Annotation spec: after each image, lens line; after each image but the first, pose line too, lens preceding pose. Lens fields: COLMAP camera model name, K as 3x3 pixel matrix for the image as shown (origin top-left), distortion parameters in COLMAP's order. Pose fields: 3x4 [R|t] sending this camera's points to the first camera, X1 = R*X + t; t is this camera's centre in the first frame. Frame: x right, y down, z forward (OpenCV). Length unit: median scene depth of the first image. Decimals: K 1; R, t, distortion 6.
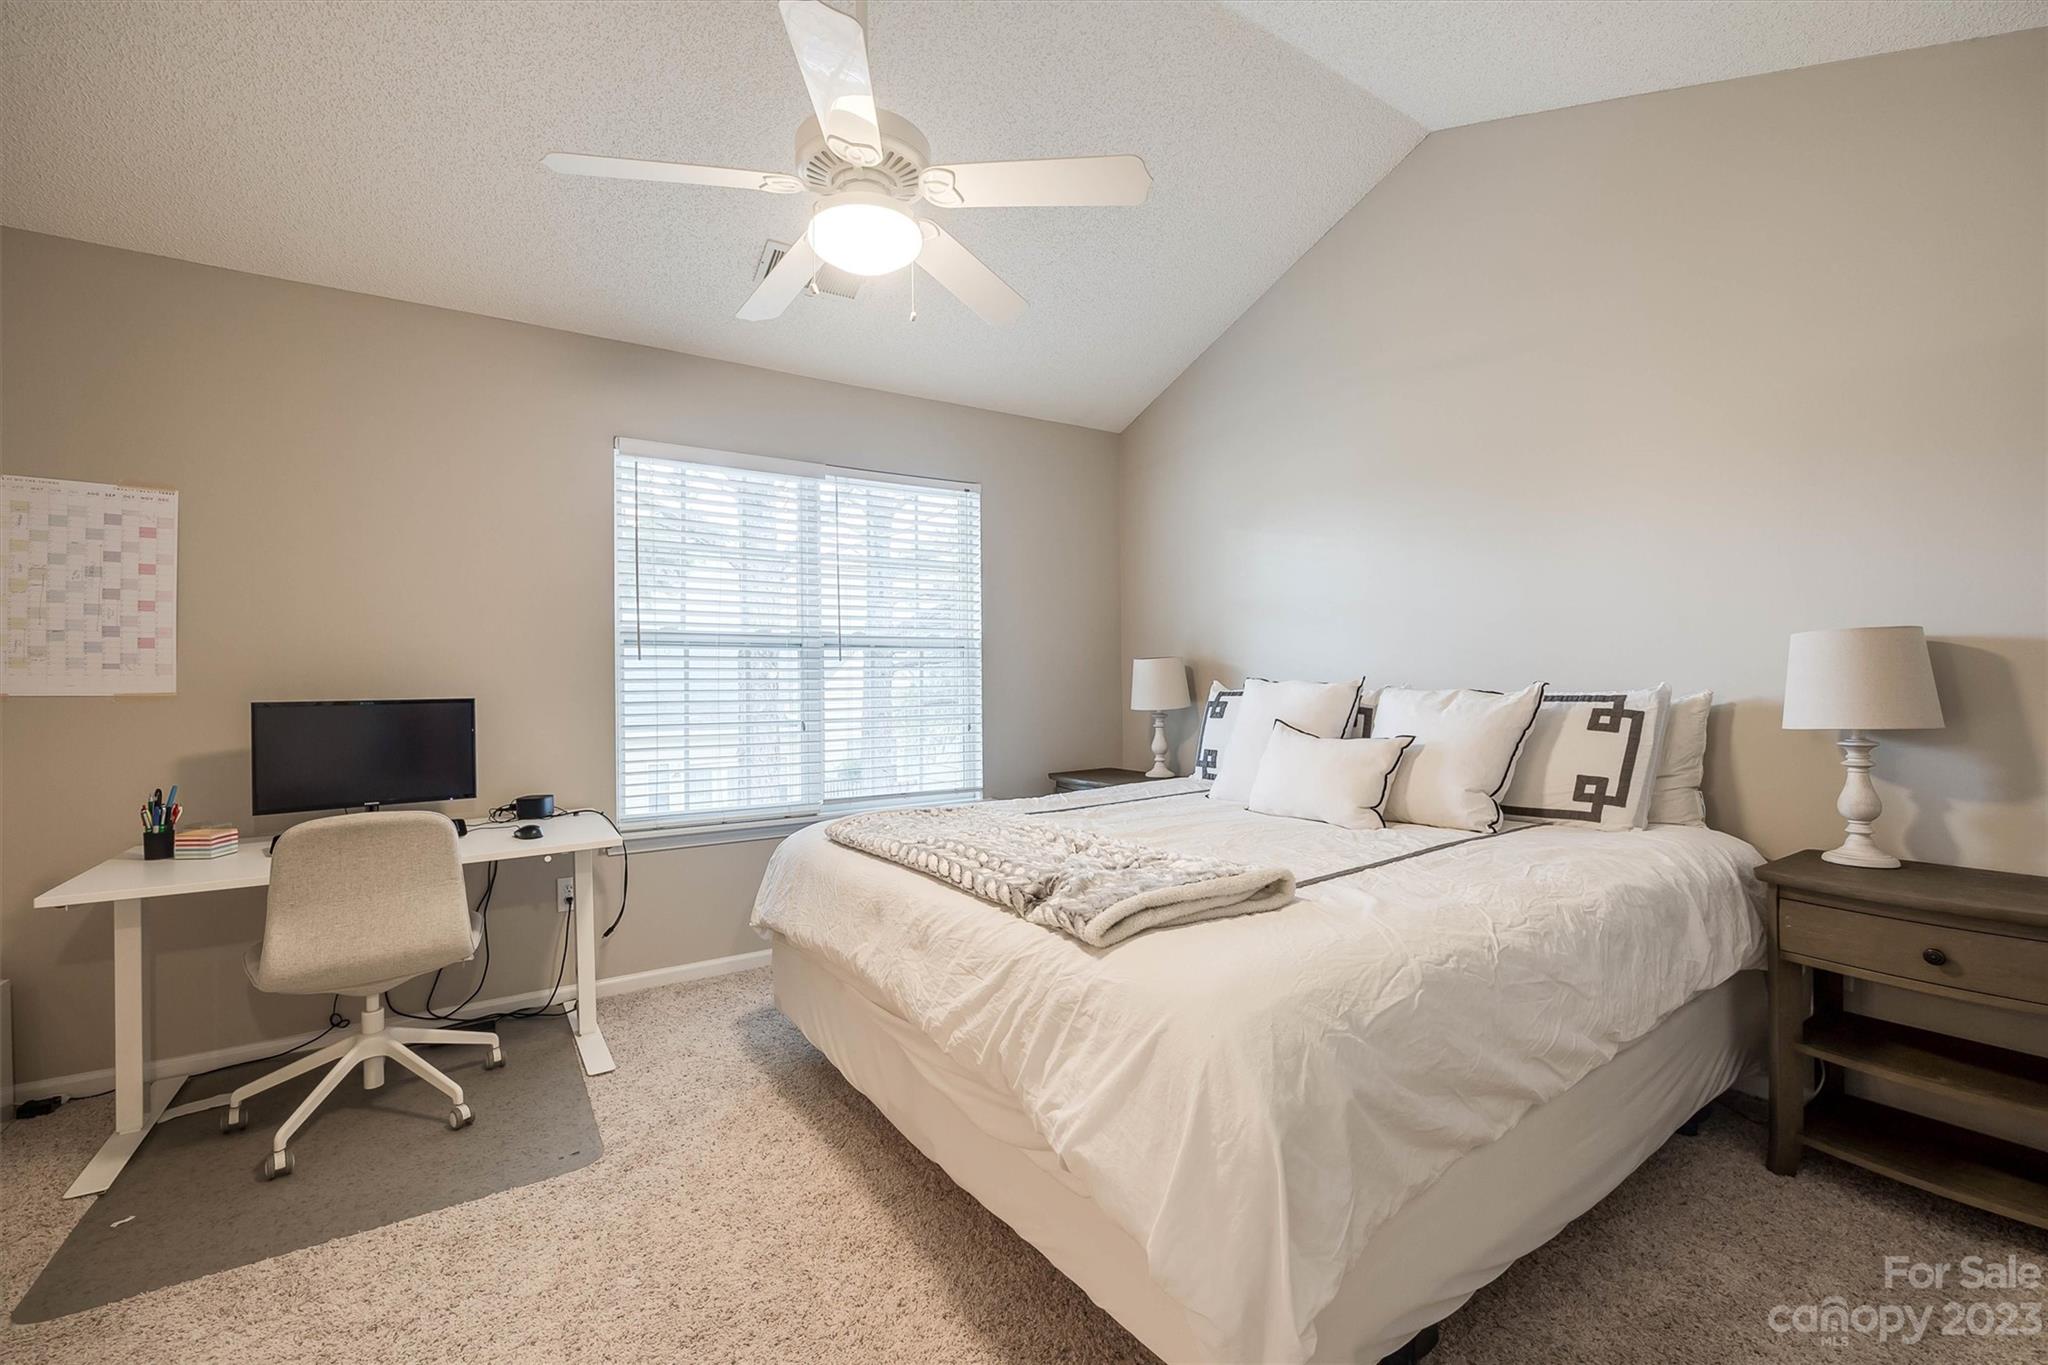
lens RADIAL K [[868.2, 0, 1024.0], [0, 868.2, 682.5], [0, 0, 1]] dist [0.000116, -0.000425]
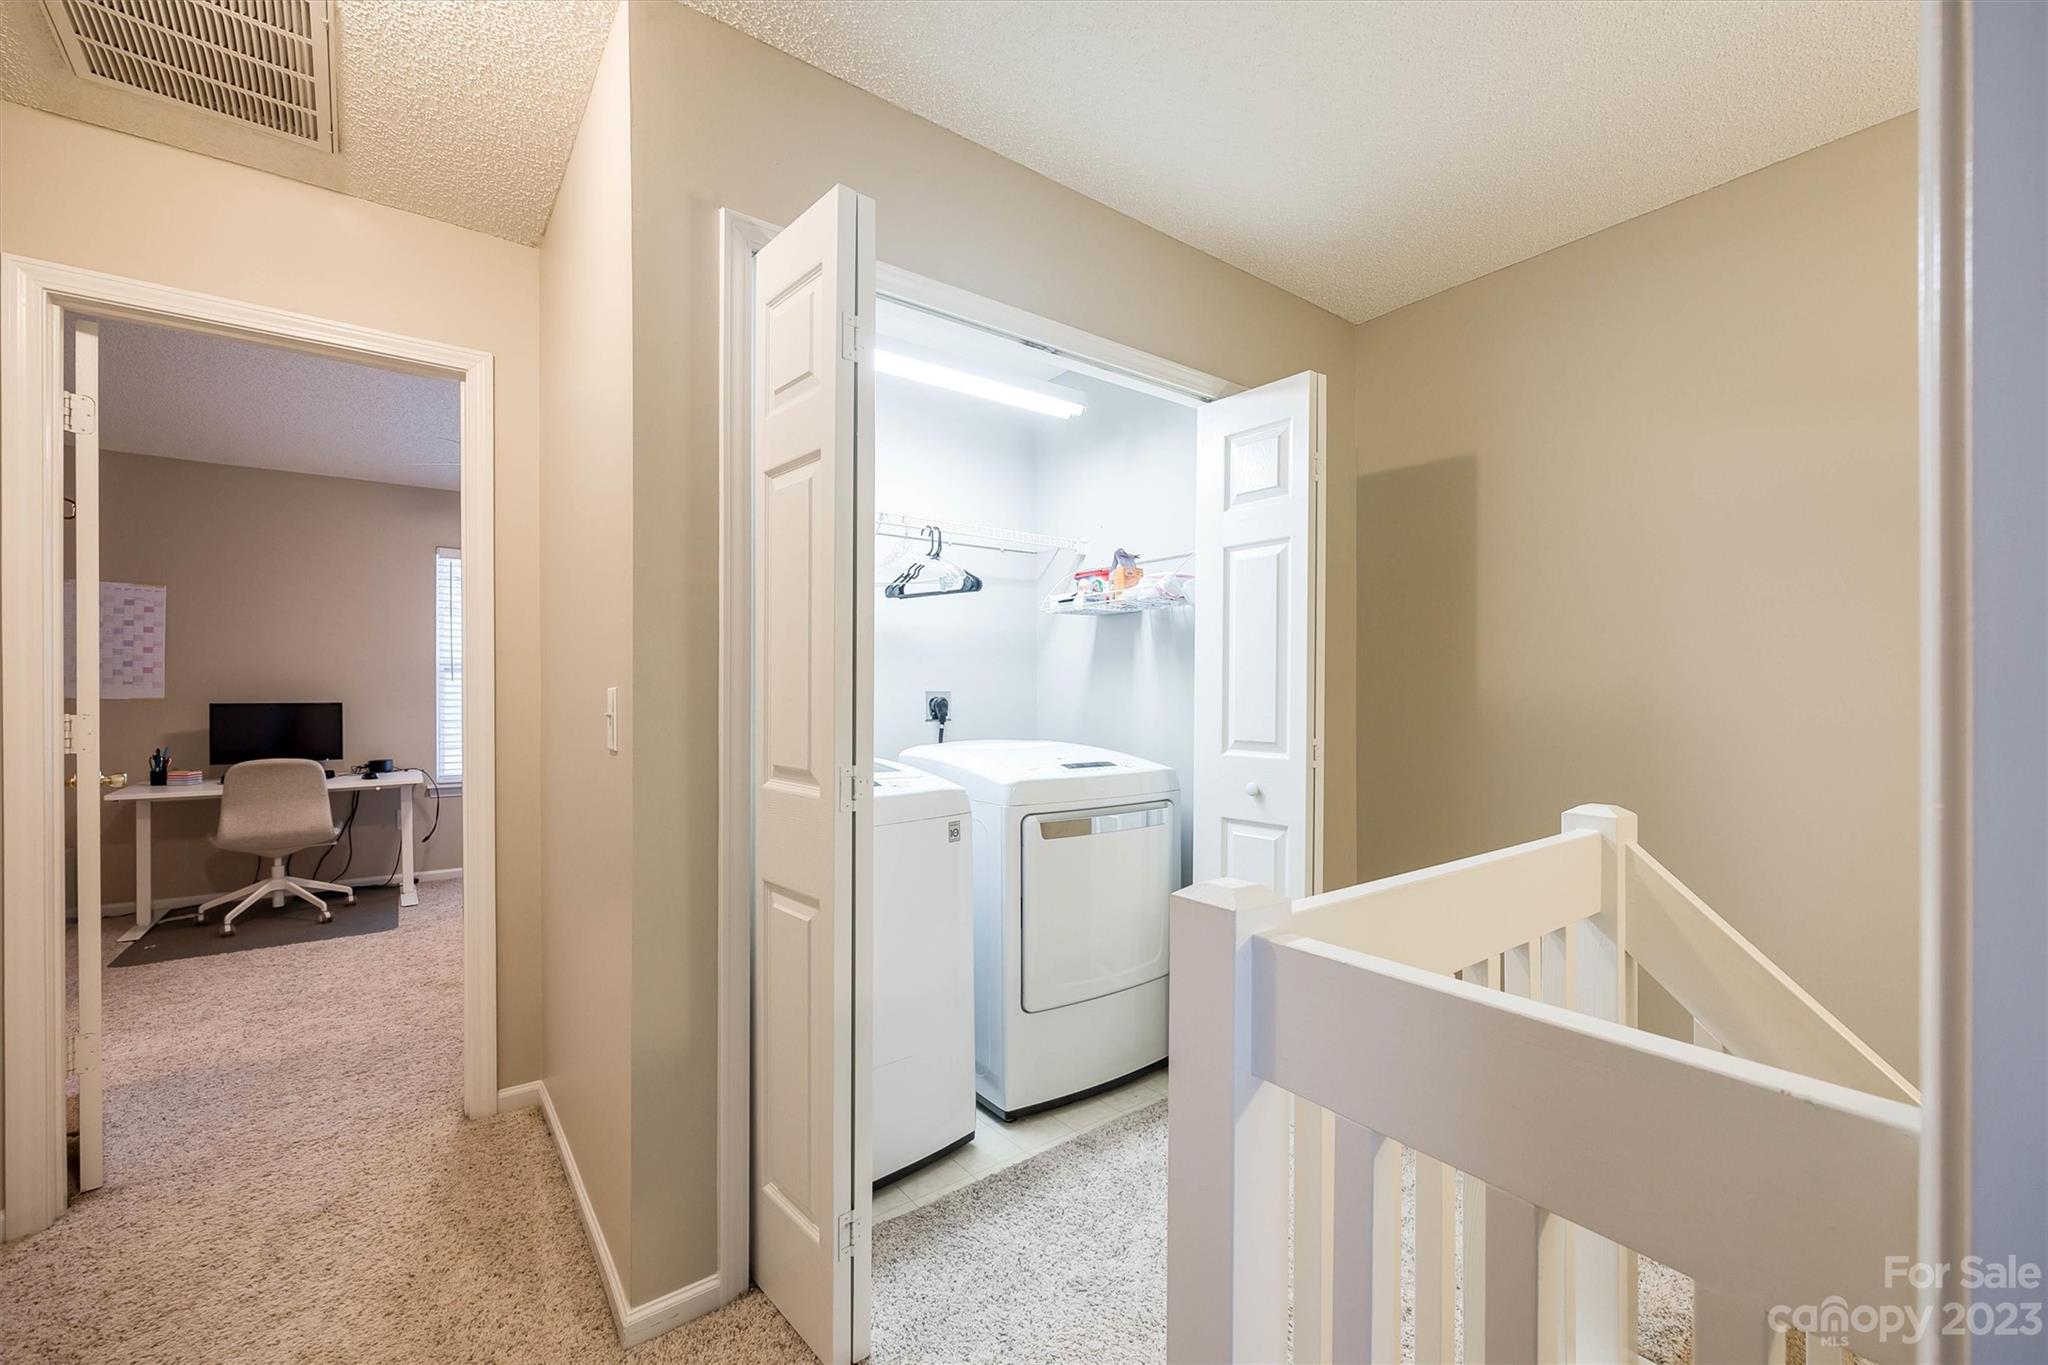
lens RADIAL K [[836.8, 0, 1019.4], [0, 836.8, 702.5], [0, 0, 1]] dist [0.000574, 0.000286]
pose [[0.997886, 0.009690, 0.064266, 0.714283], [-0.010203, 0.999919, 0.007660, -0.010324], [-0.064187, -0.008300, 0.997903, -0.888331]]
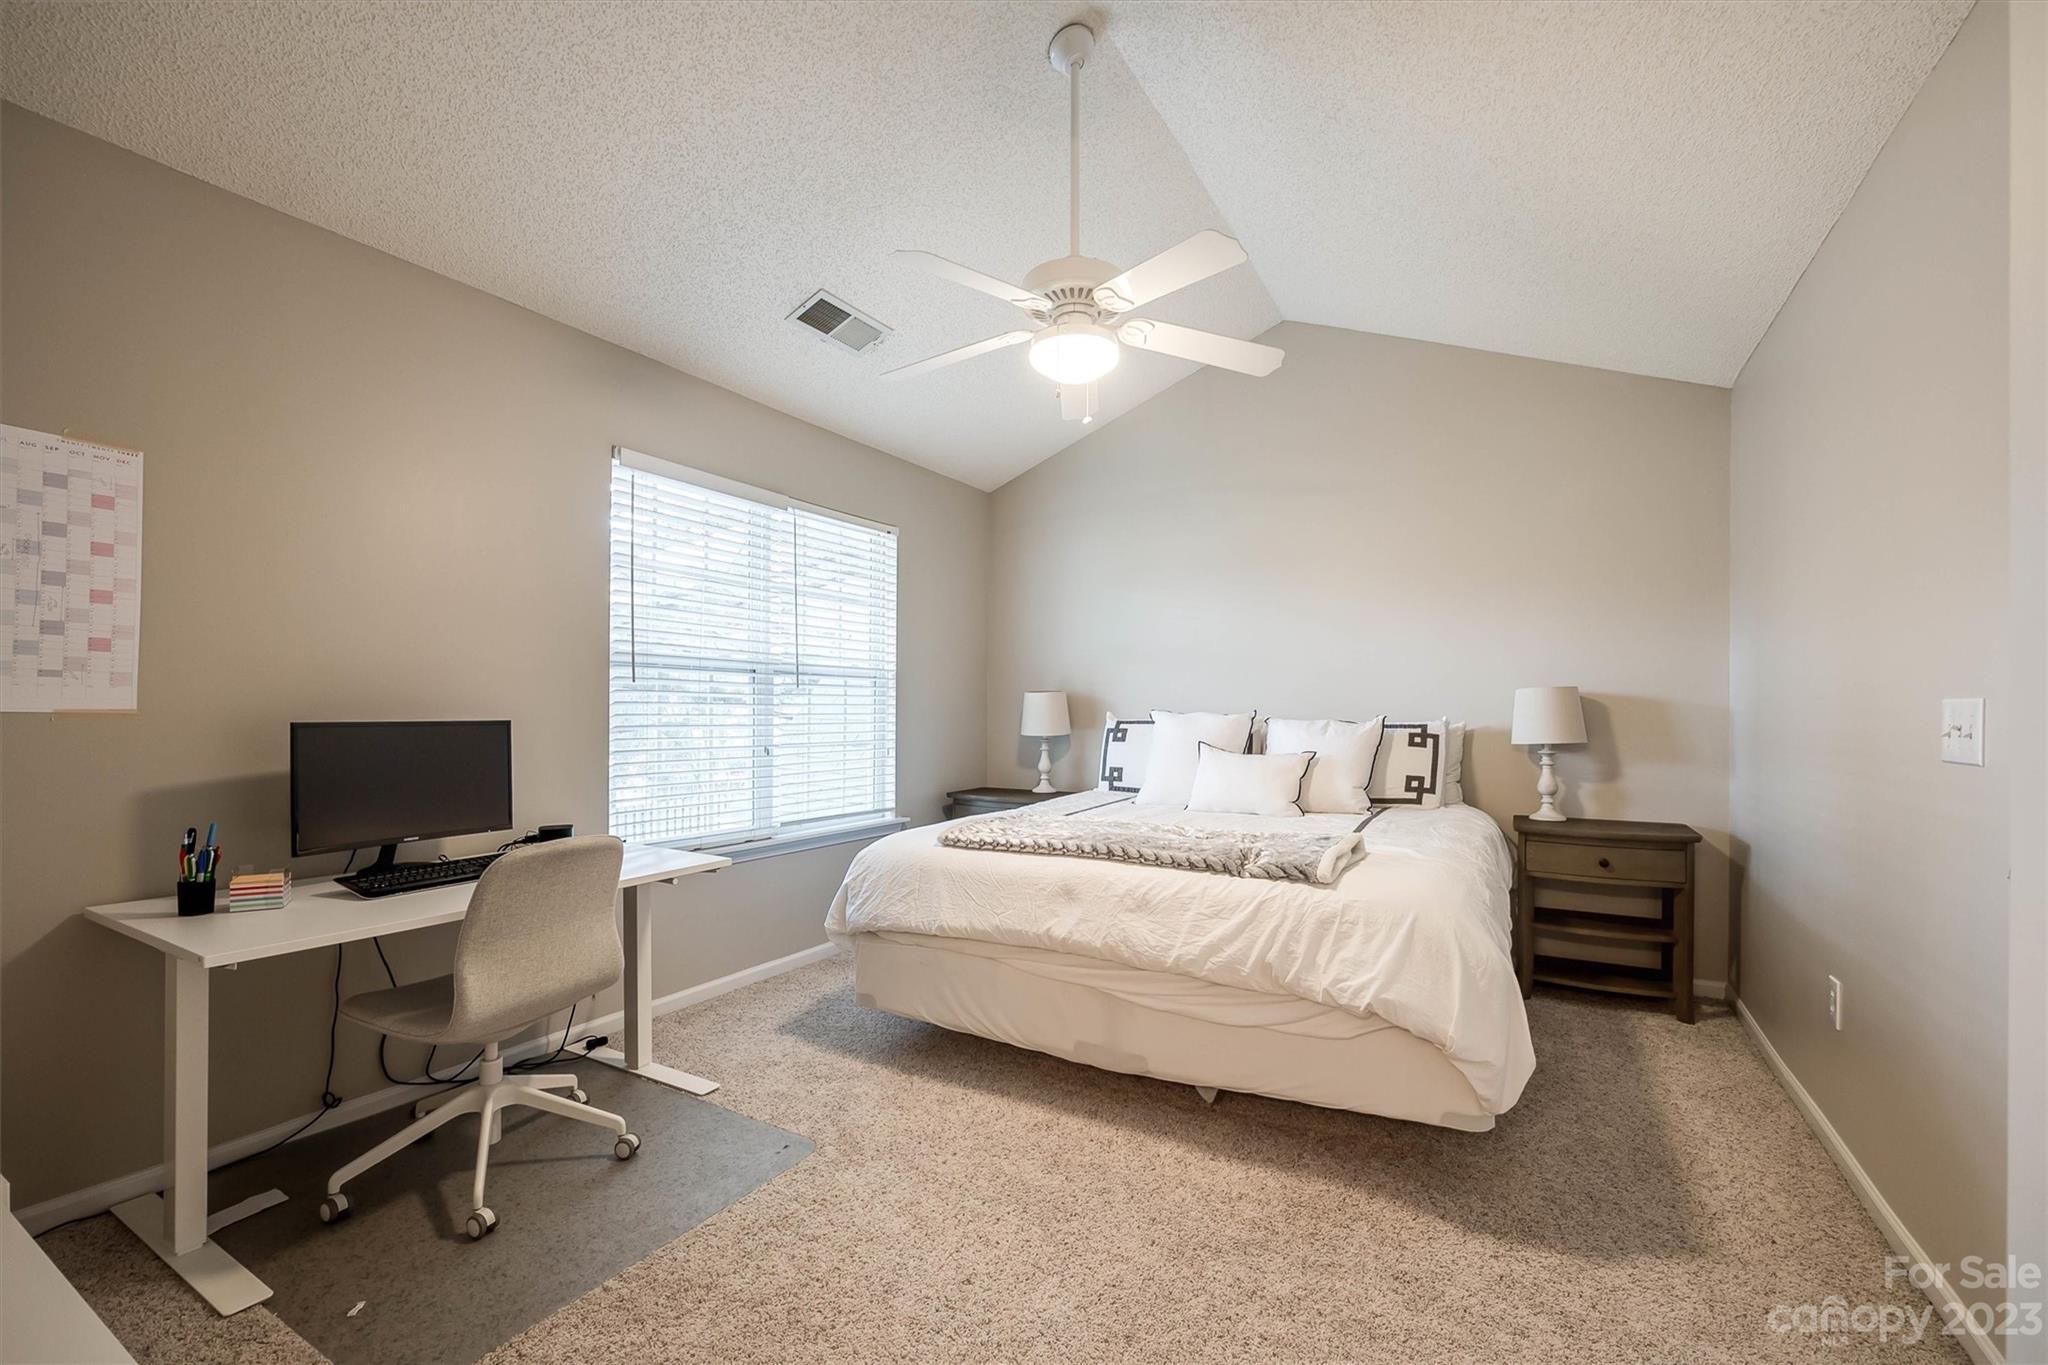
lens RADIAL K [[871.1, 0, 1045.1], [0, 871.1, 713.6], [0, 0, 1]] dist [-0.000527, -0.000064]
pose [[0.886281, 0.012291, 0.462984, -0.636662], [-0.012149, 0.999921, -0.003288, 0.008608], [-0.462988, -0.002711, 0.886360, -0.080521]]
